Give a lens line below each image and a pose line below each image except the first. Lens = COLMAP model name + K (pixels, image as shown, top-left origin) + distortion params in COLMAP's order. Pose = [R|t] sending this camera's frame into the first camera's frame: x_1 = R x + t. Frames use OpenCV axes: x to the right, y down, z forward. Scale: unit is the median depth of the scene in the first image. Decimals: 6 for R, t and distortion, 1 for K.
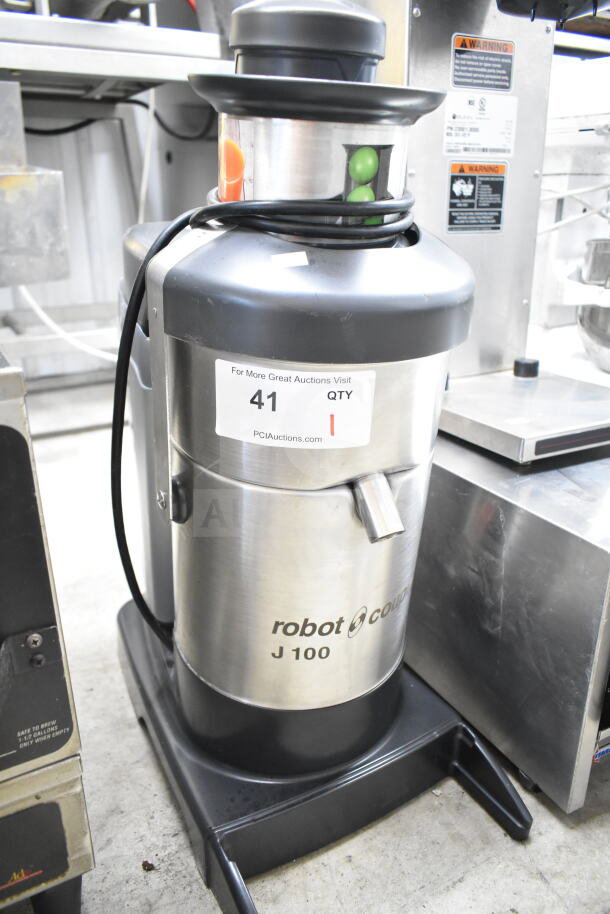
lens RADIAL K [[678.8, 0, 305.0], [0, 678.8, 457.0], [0, 0, 1]] dist [-0.007095, 0.002509]
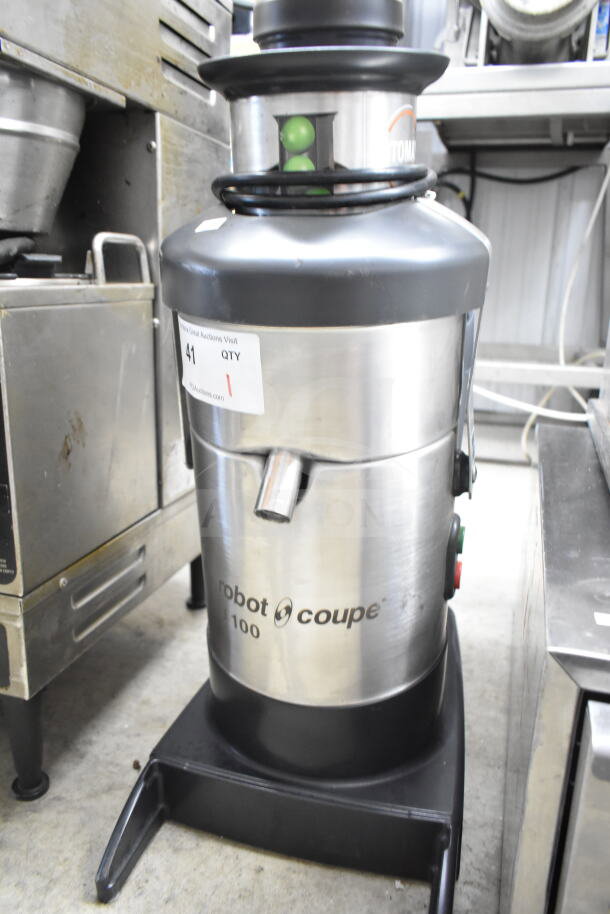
lens RADIAL K [[687.1, 0, 305.0], [0, 687.1, 457.0], [0, 0, 1]] dist [-0.007419, -0.004500]
pose [[0.707098, 0.210050, -0.675197, 0.716455], [-0.268735, 0.963043, 0.018166, 0.006559], [0.654059, 0.168605, 0.737414, 0.274351]]
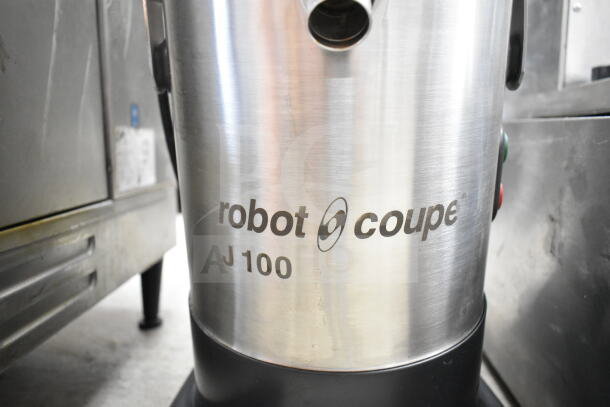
lens RADIAL K [[453.0, 0, 305.0], [0, 453.0, 203.5], [0, 0, 1]] dist [-0.007095, 0.002509]
pose [[0.857059, 0.080125, -0.508949, 0.273734], [-0.176861, 0.973561, -0.144562, 0.294238], [0.483910, 0.213912, 0.848571, 0.632949]]
